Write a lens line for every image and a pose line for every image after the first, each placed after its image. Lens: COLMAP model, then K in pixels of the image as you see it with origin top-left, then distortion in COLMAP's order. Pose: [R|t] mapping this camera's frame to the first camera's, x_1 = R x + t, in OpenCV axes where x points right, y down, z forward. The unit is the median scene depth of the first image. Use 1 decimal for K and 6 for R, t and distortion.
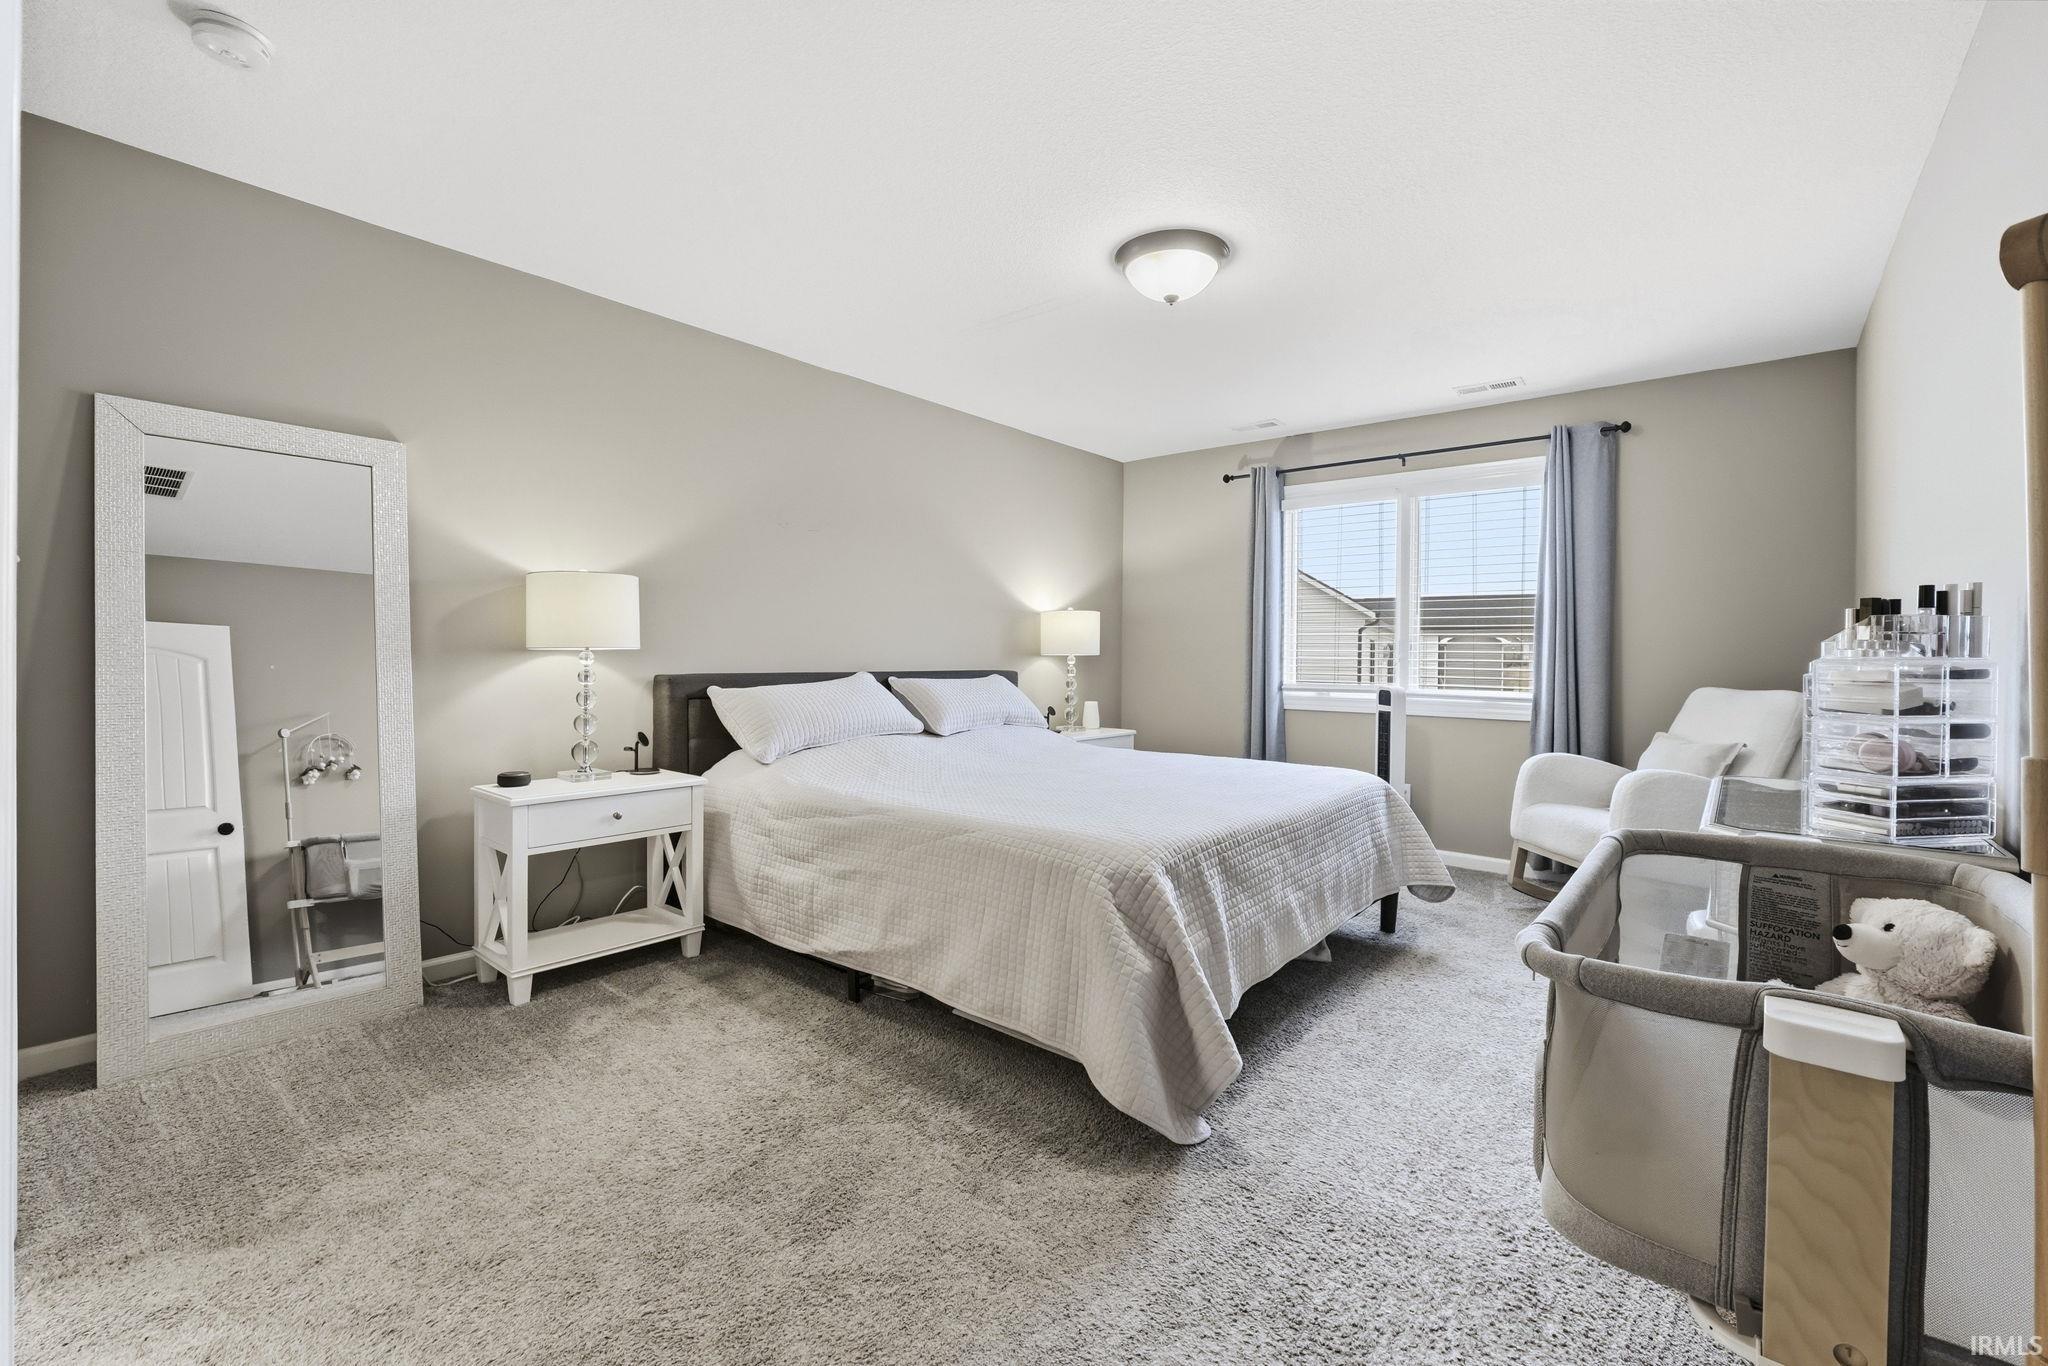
lens RADIAL K [[862.7, 0, 1035.7], [0, 862.7, 663.5], [0, 0, 1]] dist [-0.016832, 0.000257]
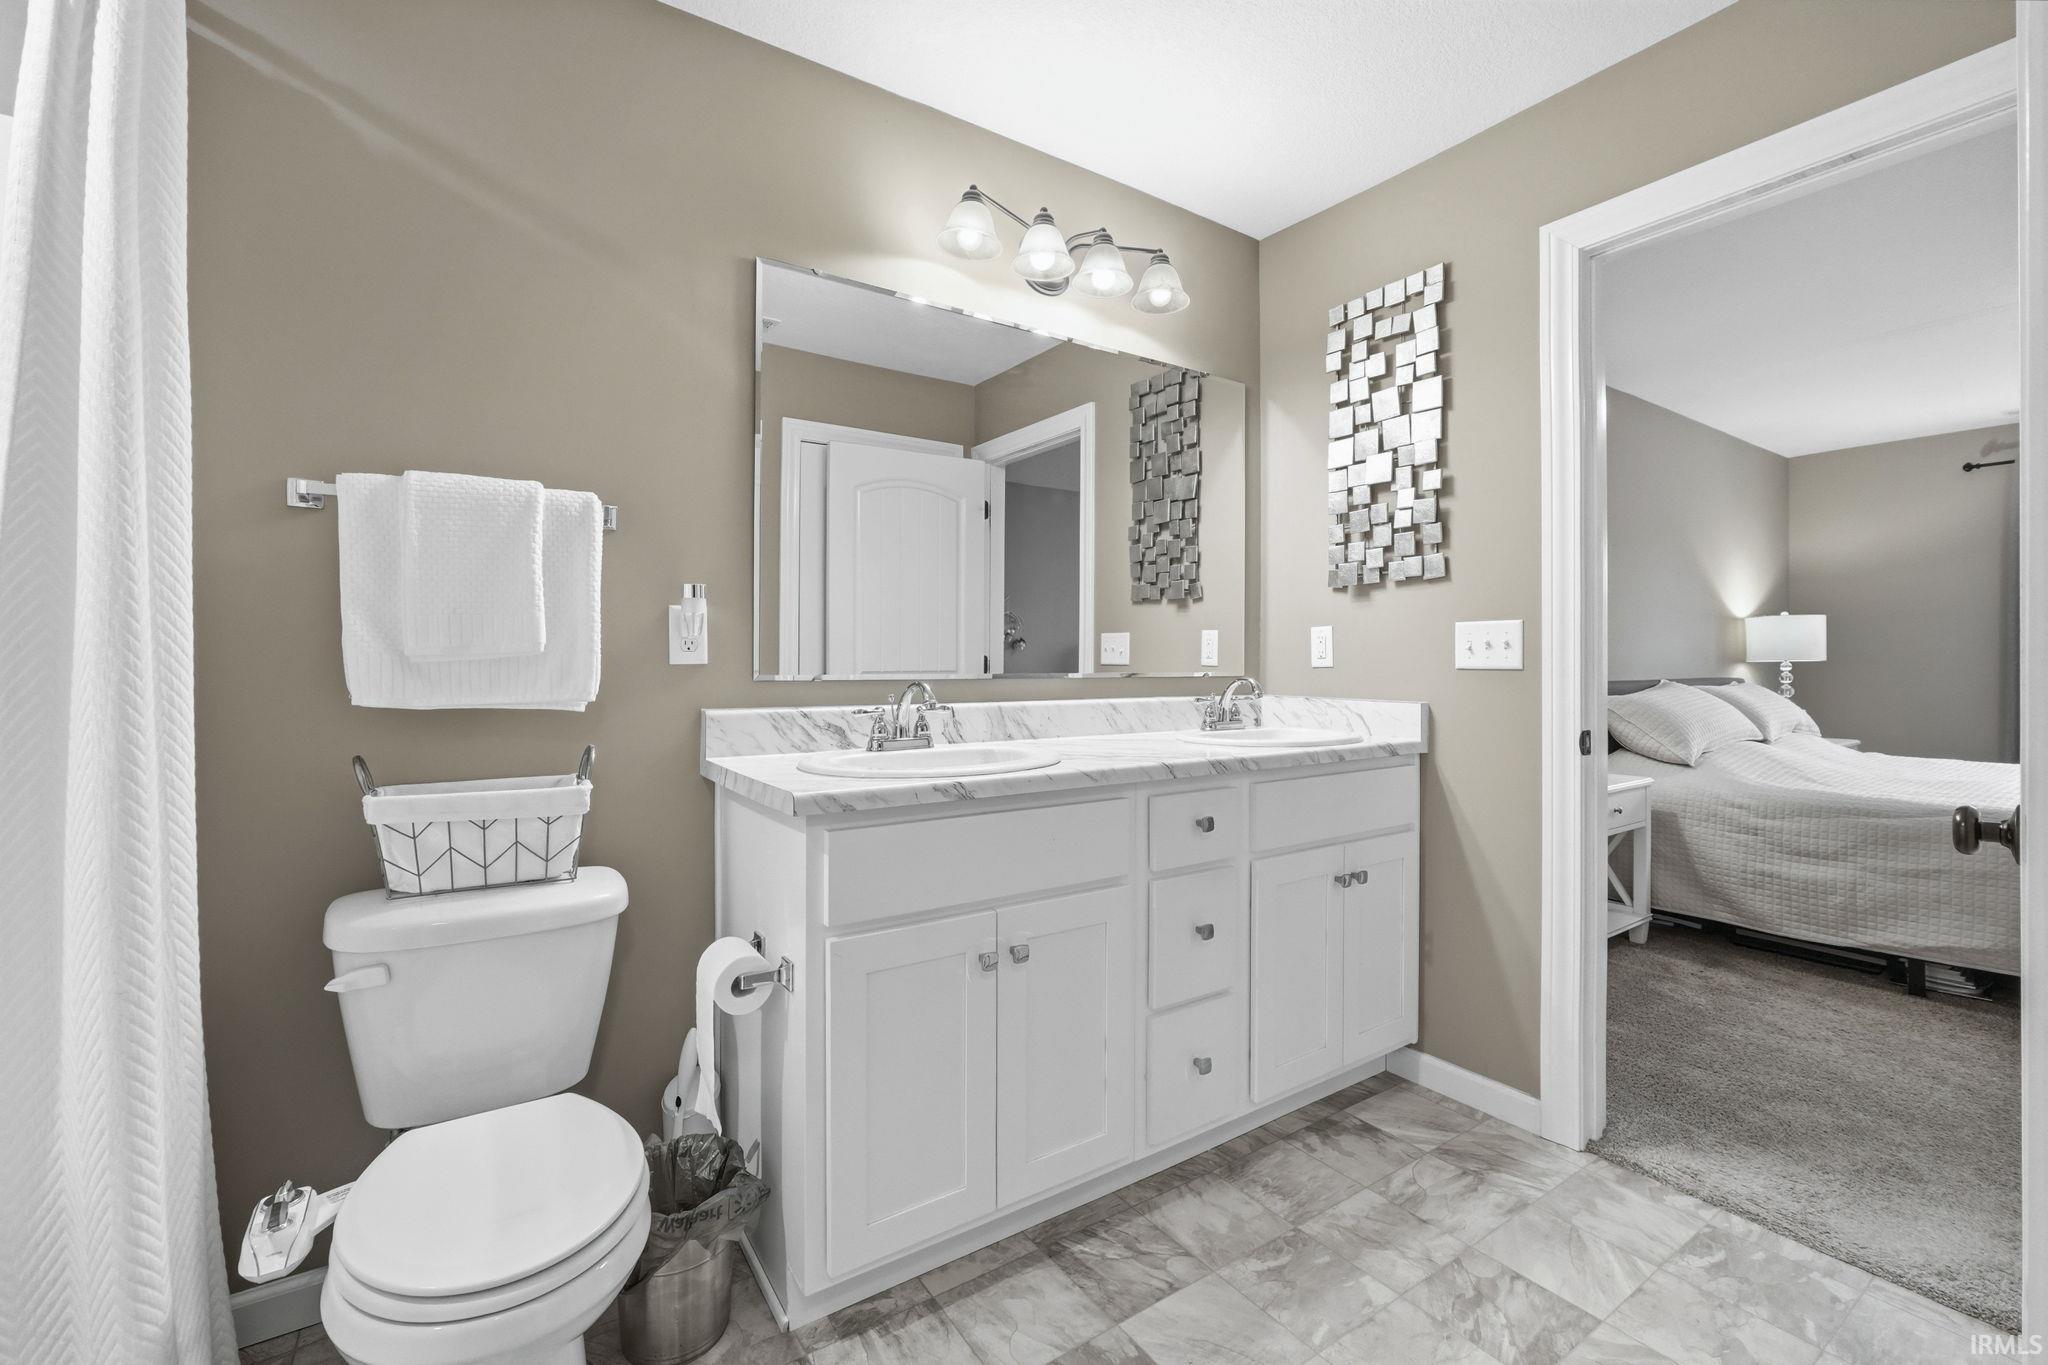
lens RADIAL K [[867.1, 0, 1030.1], [0, 867.1, 671.2], [0, 0, 1]] dist [-0.017351, 0.000224]
pose [[0.960577, -0.008554, -0.277882, -0.833074], [0.006574, 0.999946, -0.008055, 0.002353], [0.277936, 0.005911, 0.960581, -0.249233]]
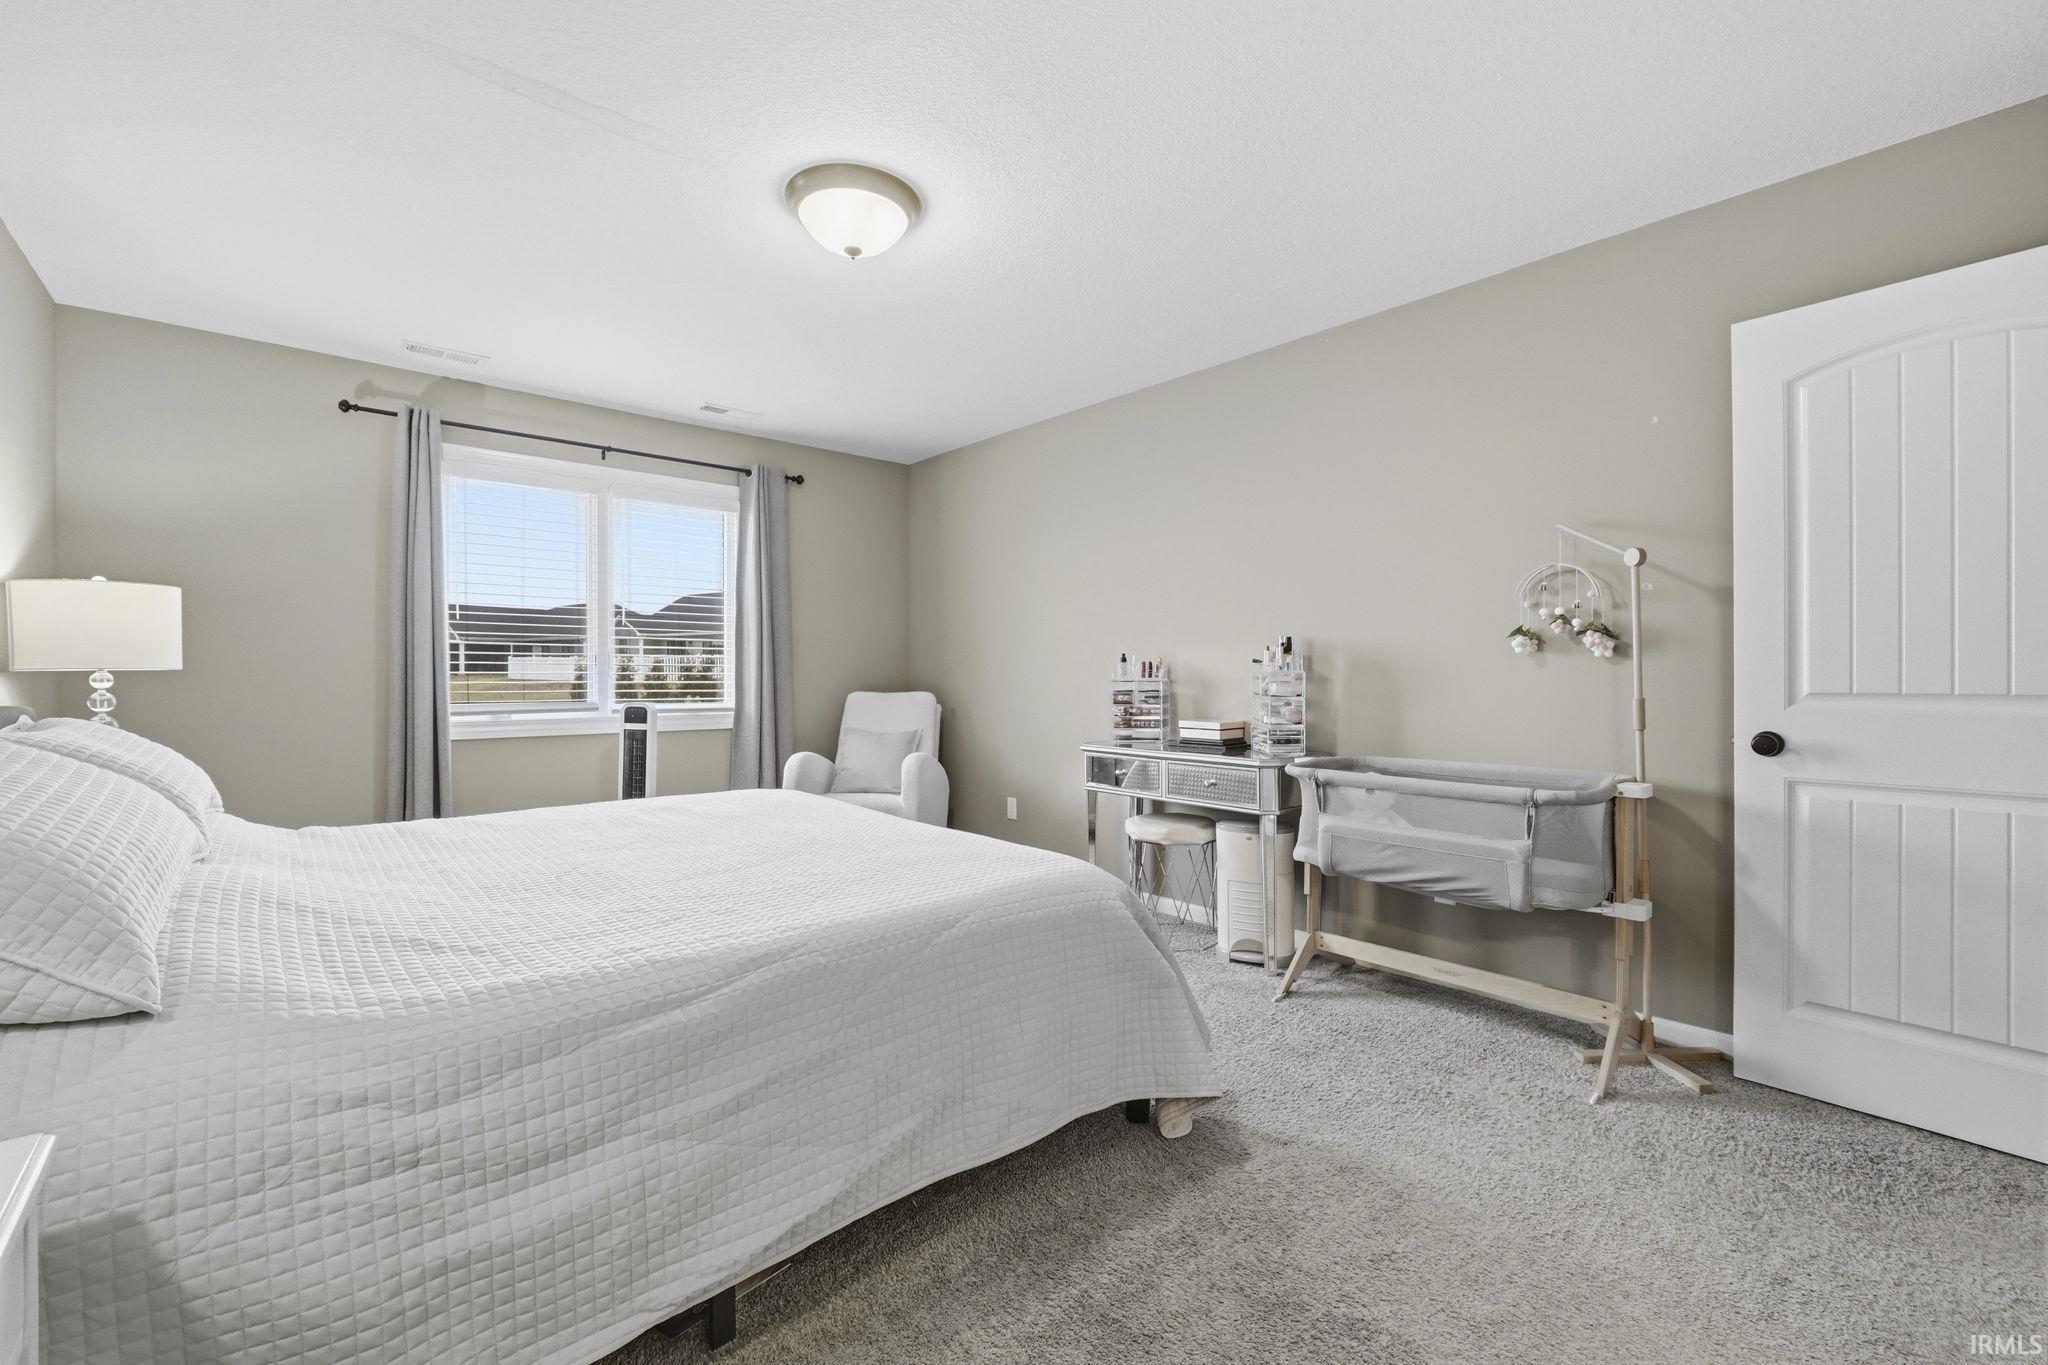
lens RADIAL K [[862.7, 0, 1035.7], [0, 862.7, 663.0], [0, 0, 1]] dist [-0.016832, 0.000257]
pose [[0.148838, -0.002414, 0.988859, -0.604297], [0.016181, 0.999869, 0.000005, -0.011609], [-0.988729, 0.016000, 0.148858, 0.644248]]
